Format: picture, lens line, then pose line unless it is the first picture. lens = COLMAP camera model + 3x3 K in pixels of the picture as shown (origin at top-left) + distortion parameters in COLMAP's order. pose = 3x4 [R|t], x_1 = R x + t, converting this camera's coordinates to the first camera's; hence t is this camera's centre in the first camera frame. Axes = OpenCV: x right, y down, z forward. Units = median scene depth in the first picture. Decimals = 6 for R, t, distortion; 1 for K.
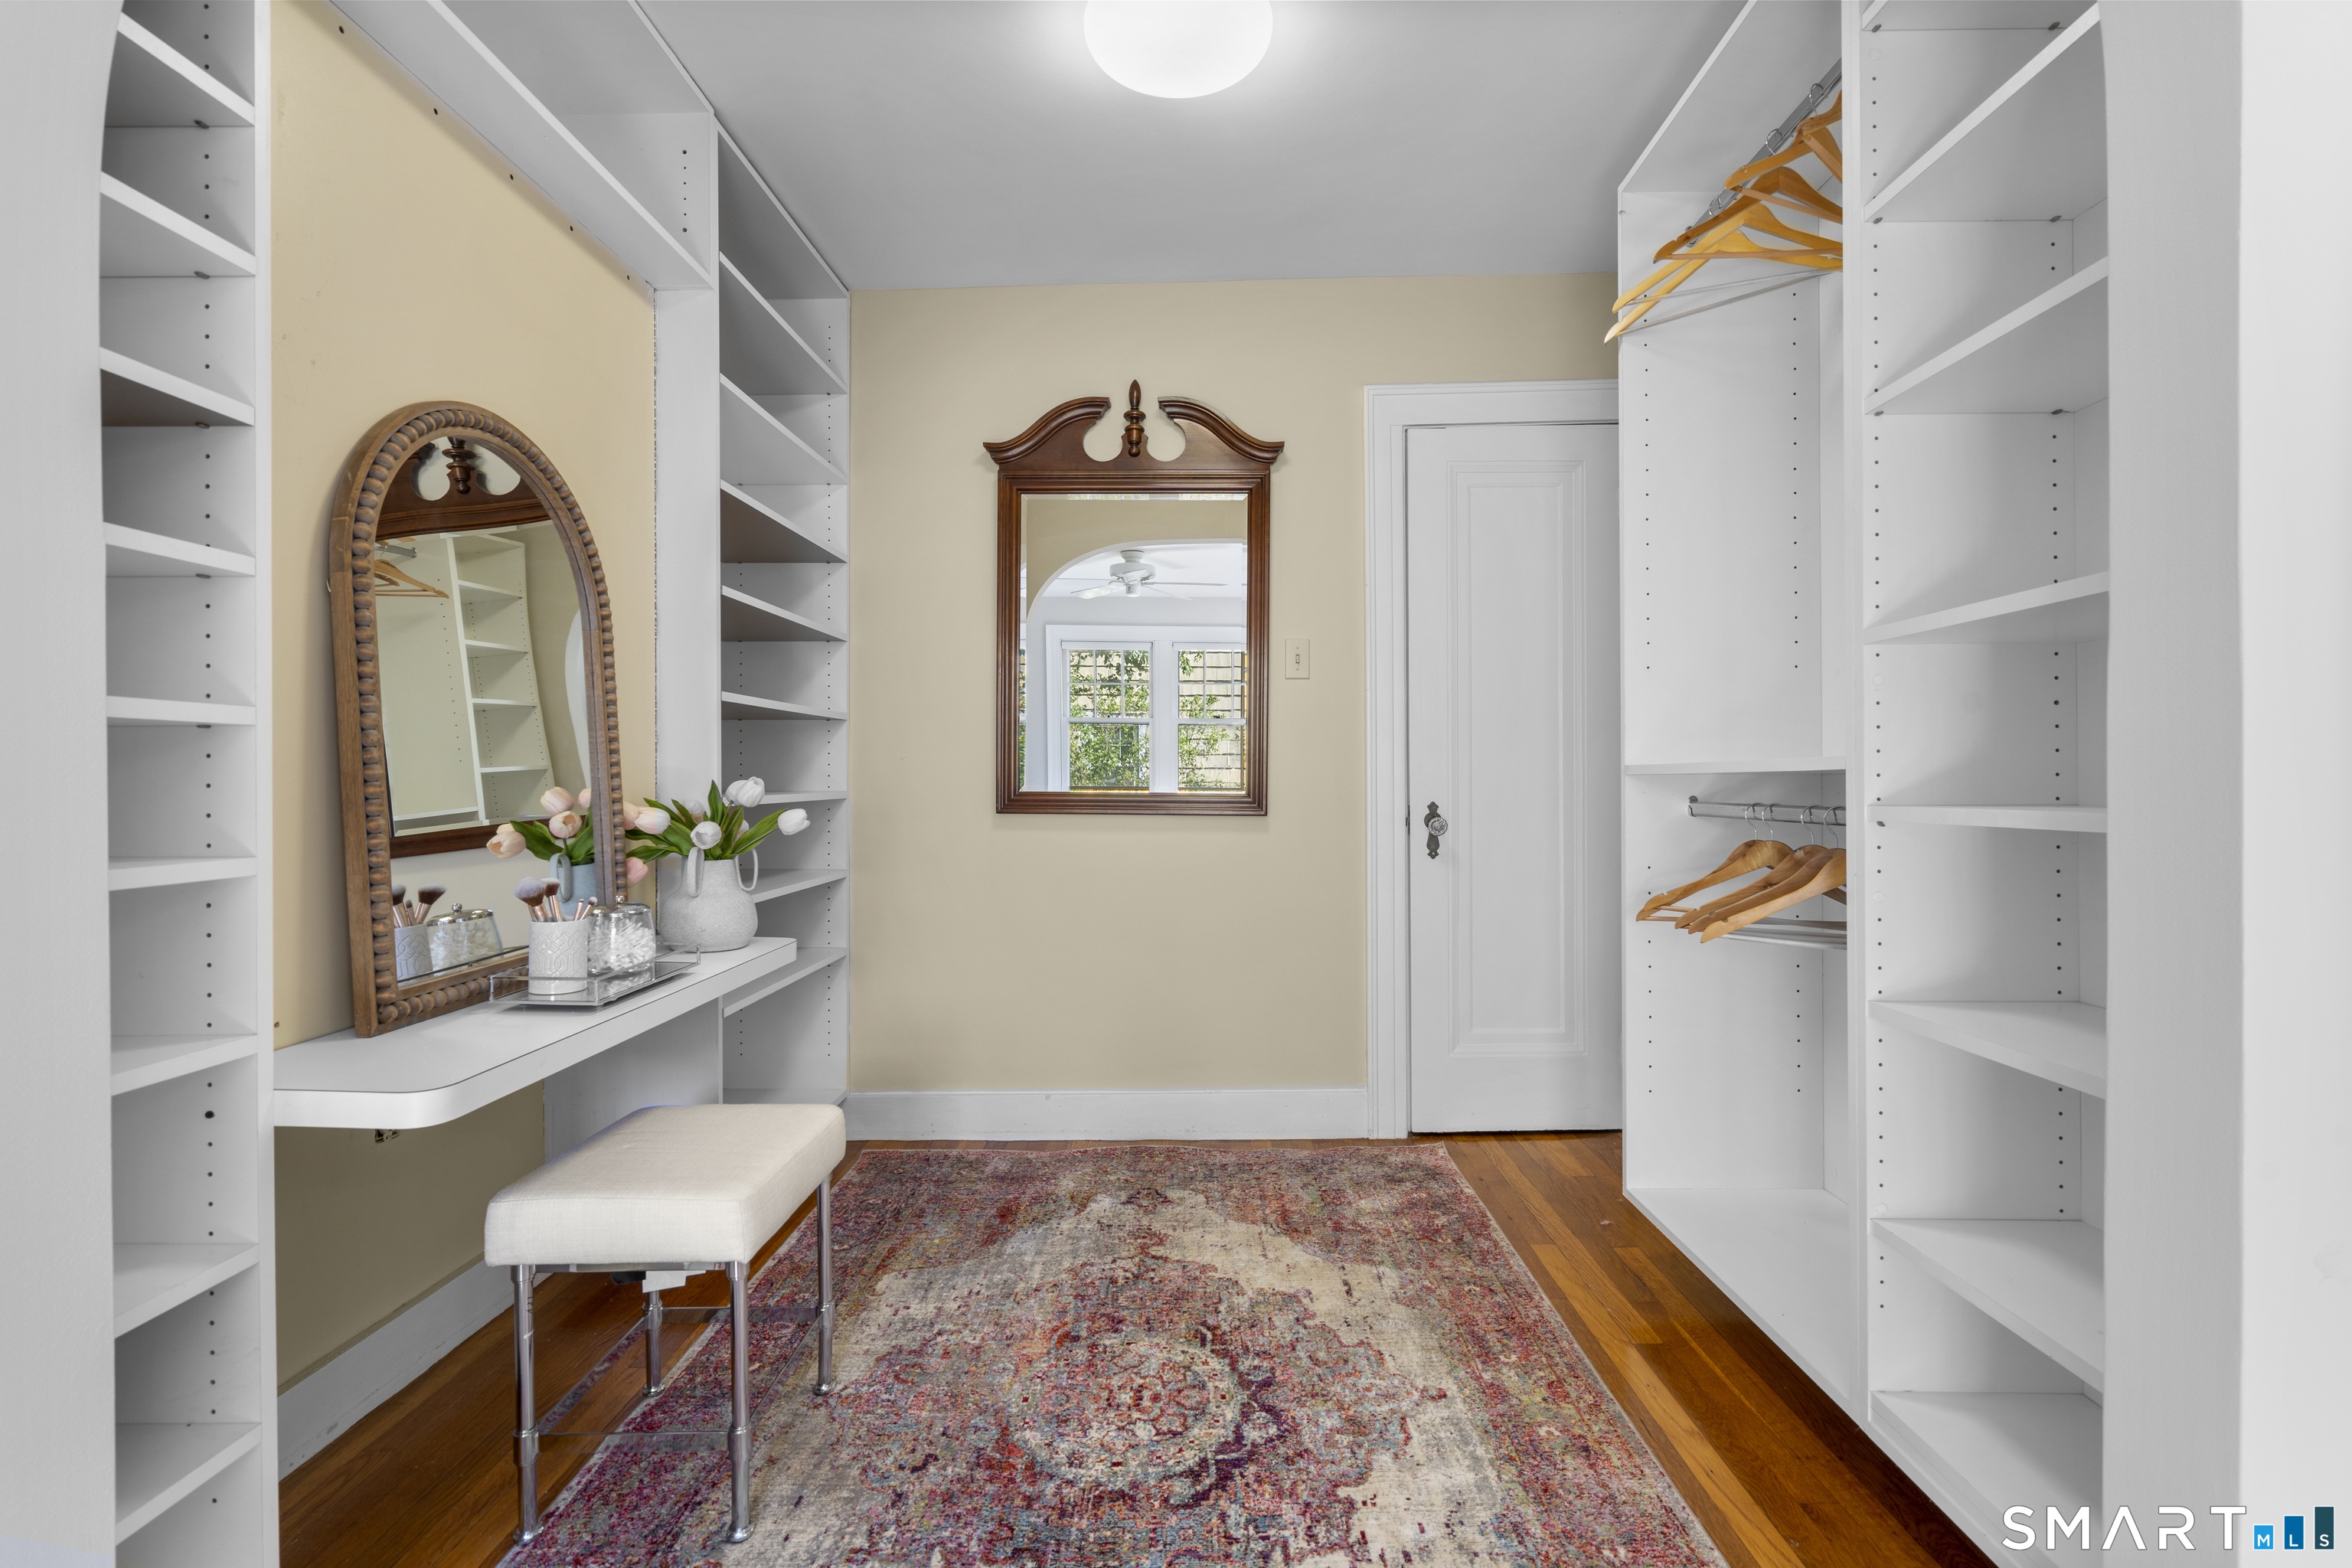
lens RADIAL K [[1062.8, 0, 1179.3], [0, 1062.8, 780.3], [0, 0, 1]] dist [-0.003959, 0.002372]
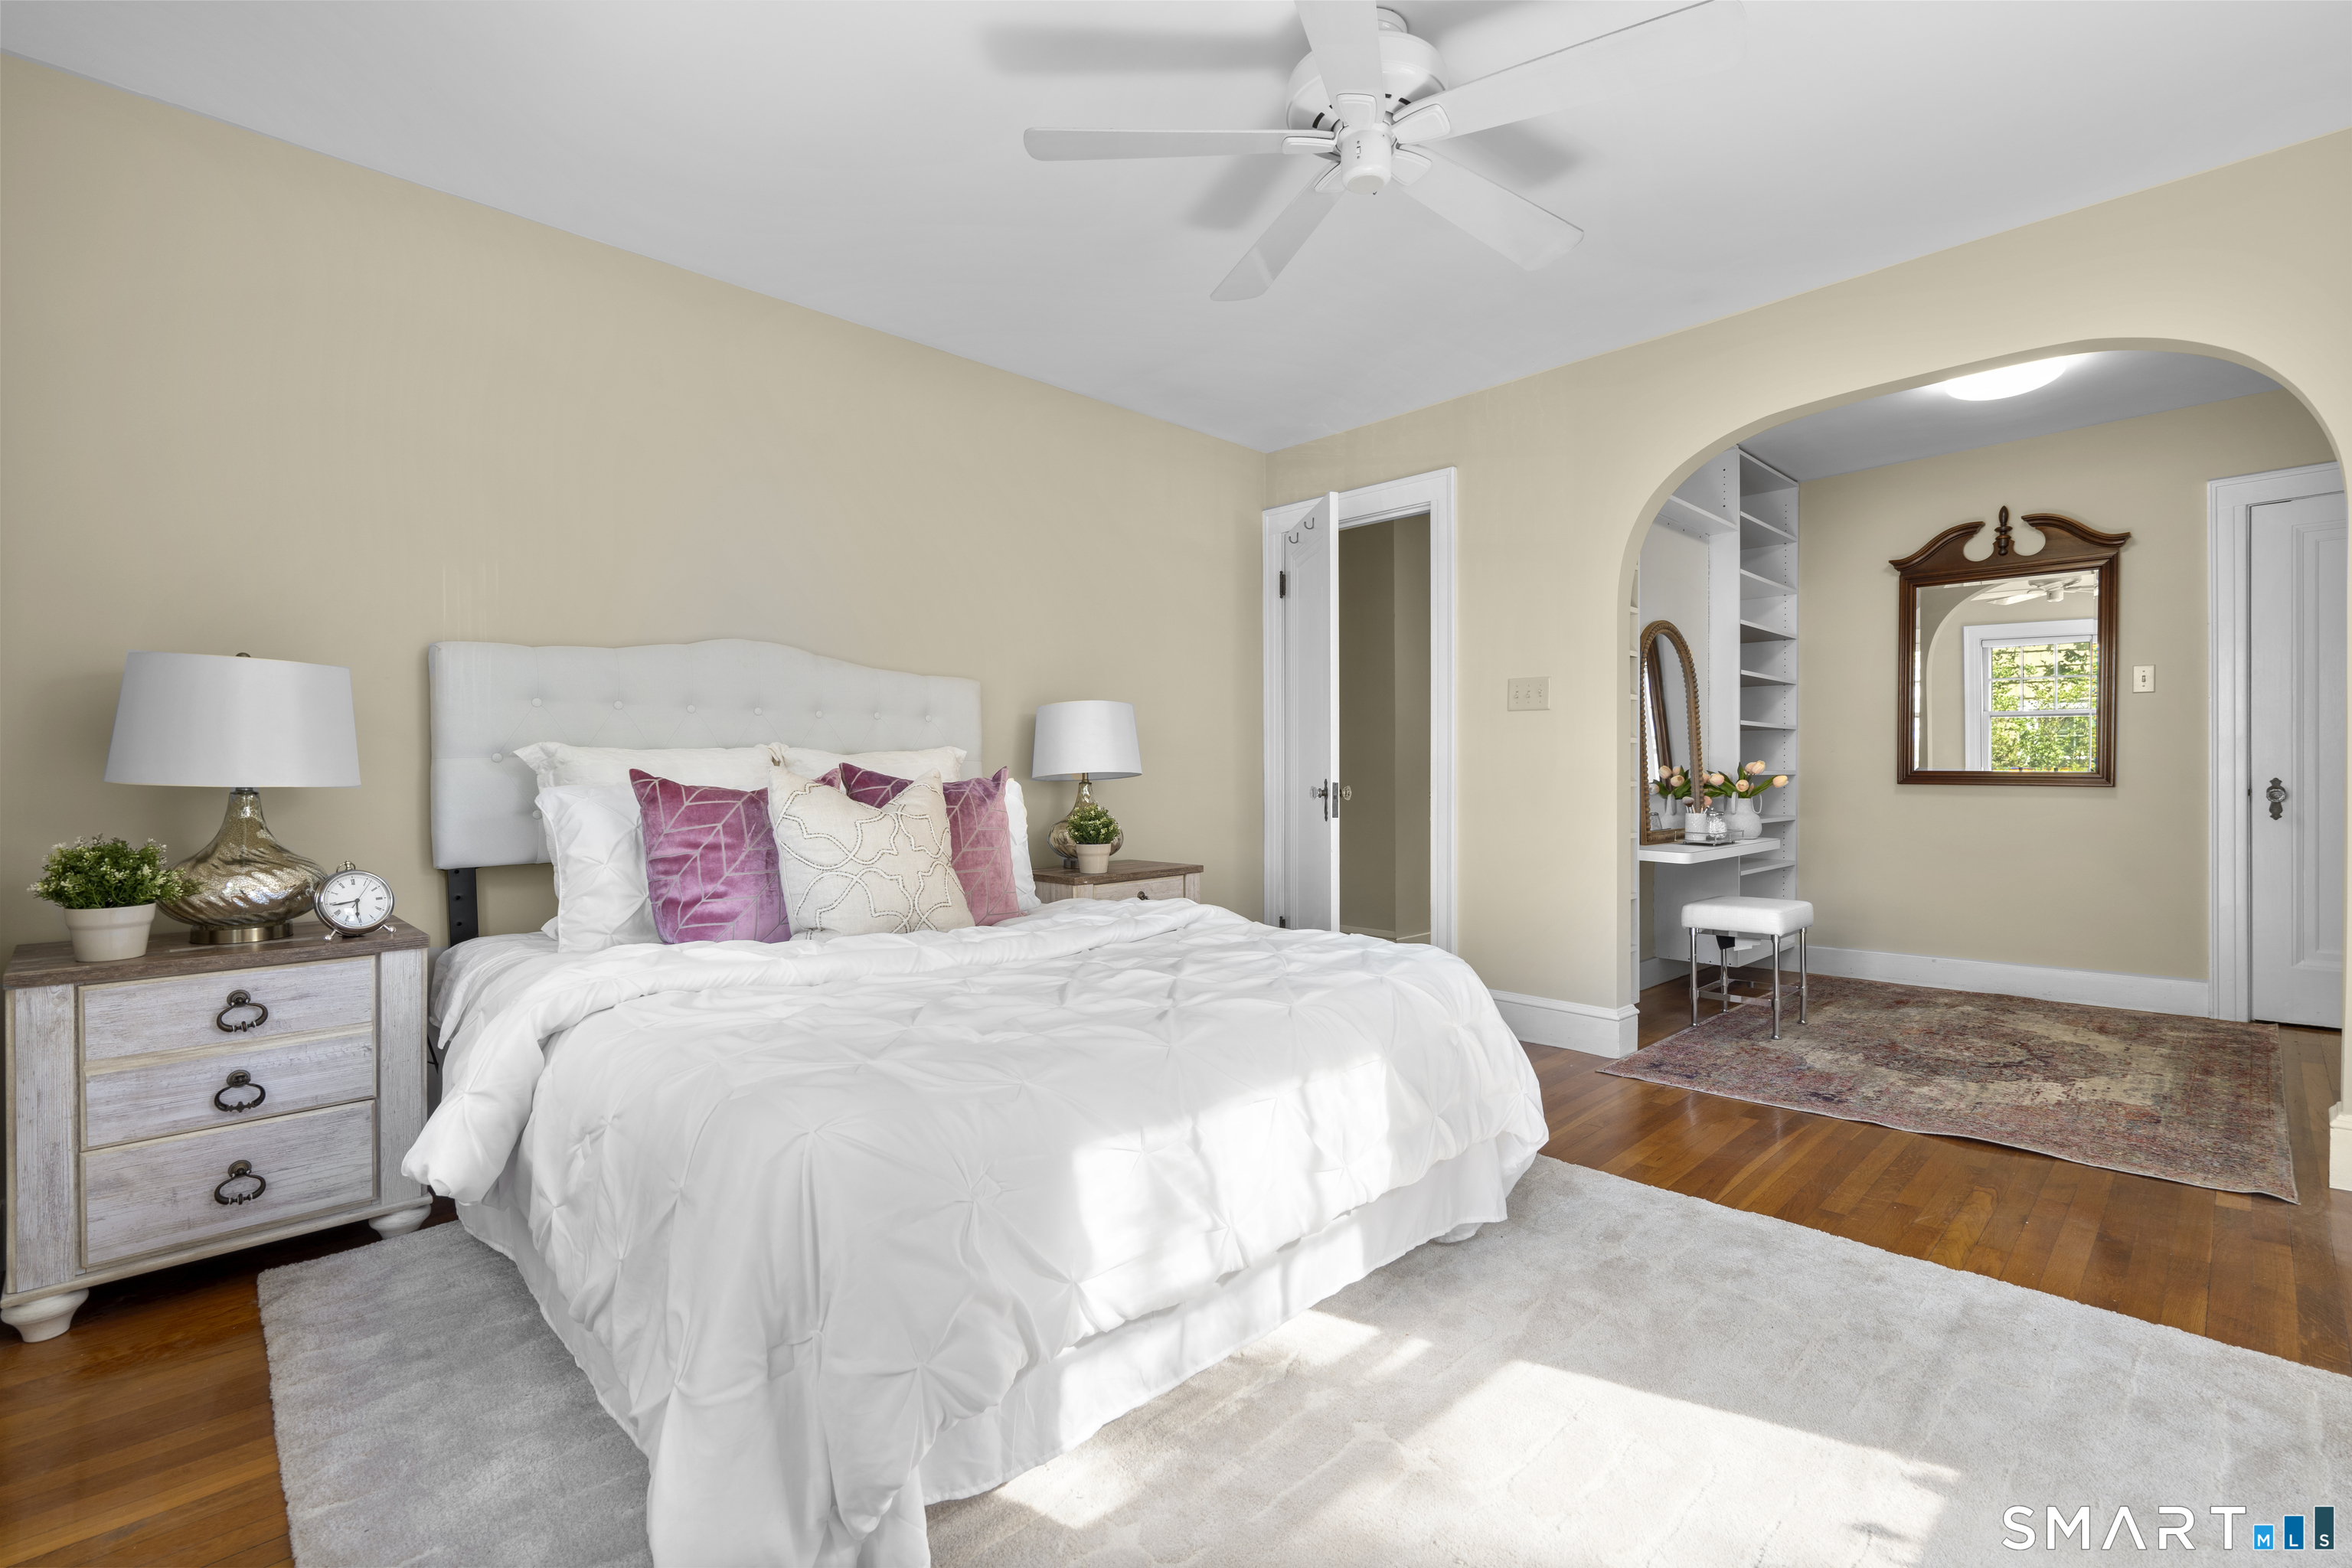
lens RADIAL K [[1062.8, 0, 1189.2], [0, 1062.8, 779.5], [0, 0, 1]] dist [-0.003959, 0.002372]
pose [[0.716397, 0.005036, -0.697675, 0.189998], [-0.004006, 0.999987, 0.003105, 0.023441], [0.697682, 0.000570, 0.716408, -0.946417]]
